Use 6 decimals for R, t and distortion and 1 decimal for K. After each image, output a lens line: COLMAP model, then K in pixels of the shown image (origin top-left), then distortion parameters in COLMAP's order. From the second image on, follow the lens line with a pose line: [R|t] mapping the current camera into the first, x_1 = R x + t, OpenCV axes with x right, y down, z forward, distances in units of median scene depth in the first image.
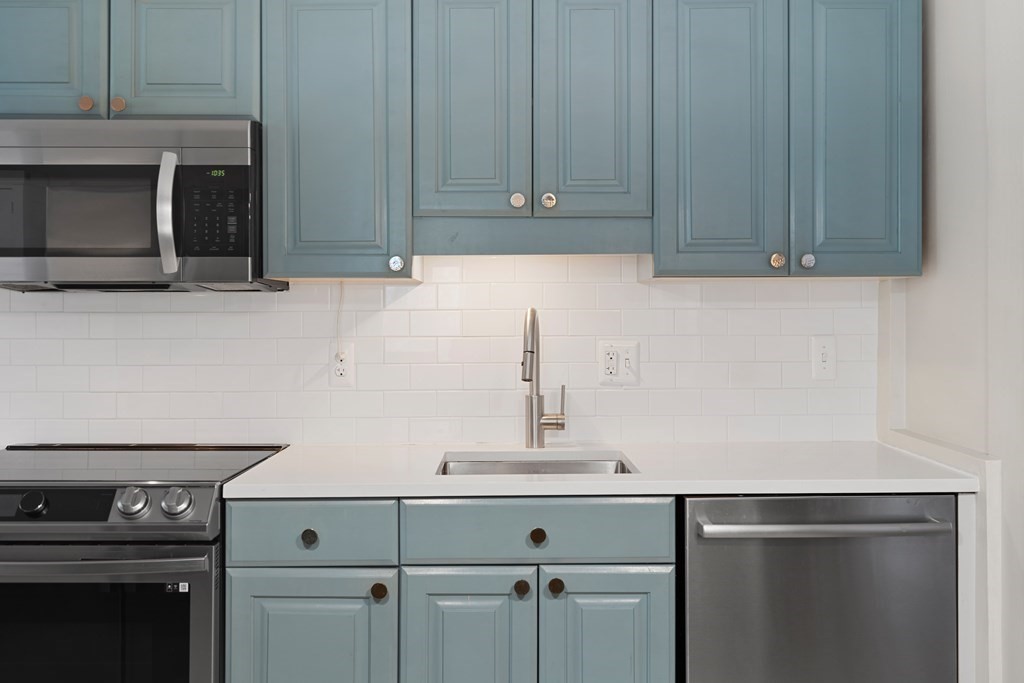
lens RADIAL K [[975.9, 0, 511.0], [0, 975.9, 315.1], [0, 0, 1]] dist [-0.000430, -0.001961]
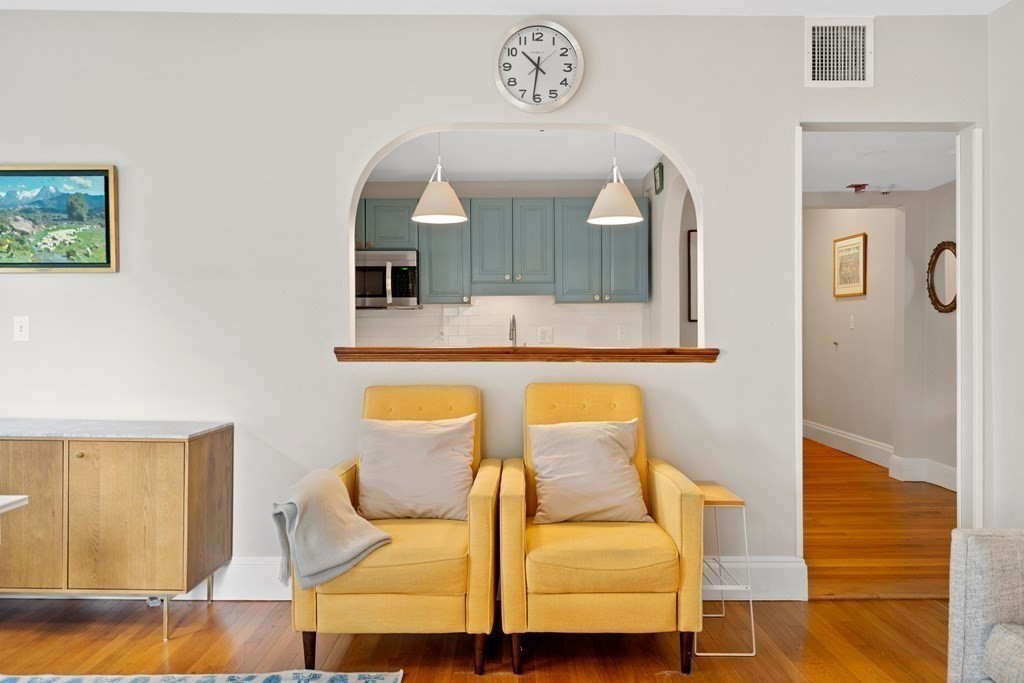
lens RADIAL K [[749.1, 0, 512.0], [0, 749.1, 341.5], [0, 0, 1]] dist [0.001123, 0.000099]
pose [[0.999809, -0.002437, -0.019407, 0.062717], [0.002507, 0.999990, 0.003595, 0.064896], [0.019398, -0.003643, 0.999805, -1.219432]]
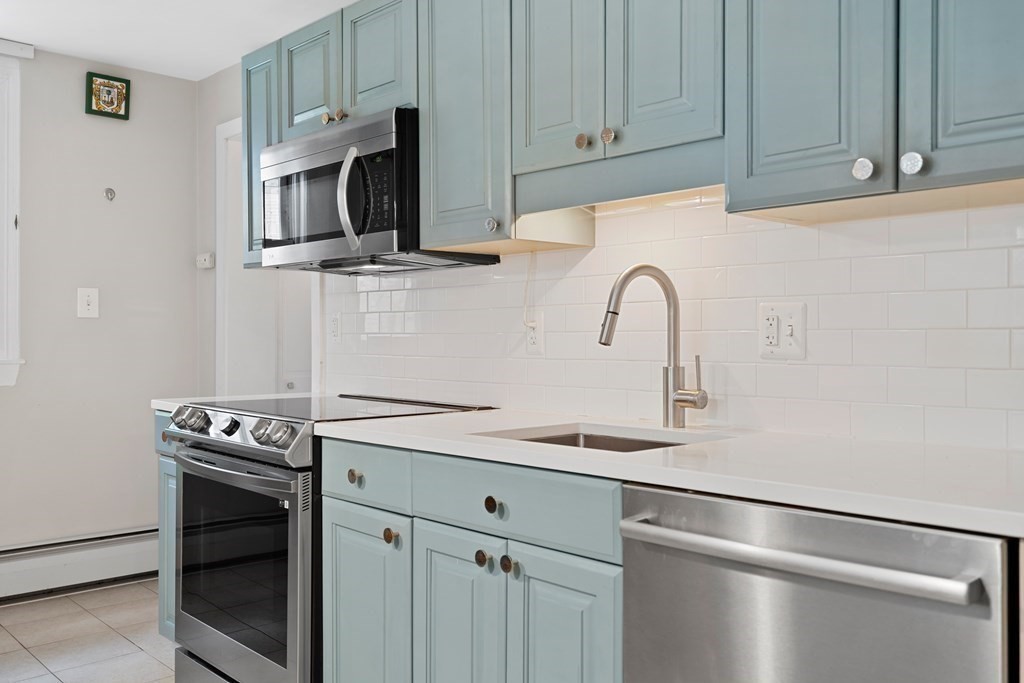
lens RADIAL K [[924.2, 0, 512.0], [0, 924.2, 341.5], [0, 0, 1]] dist [0.005107, 0.000524]
pose [[0.654406, 0.004508, -0.756130, 0.606122], [0.001750, 0.999971, 0.007477, 0.059070], [0.756141, -0.006216, 0.654379, 0.395179]]
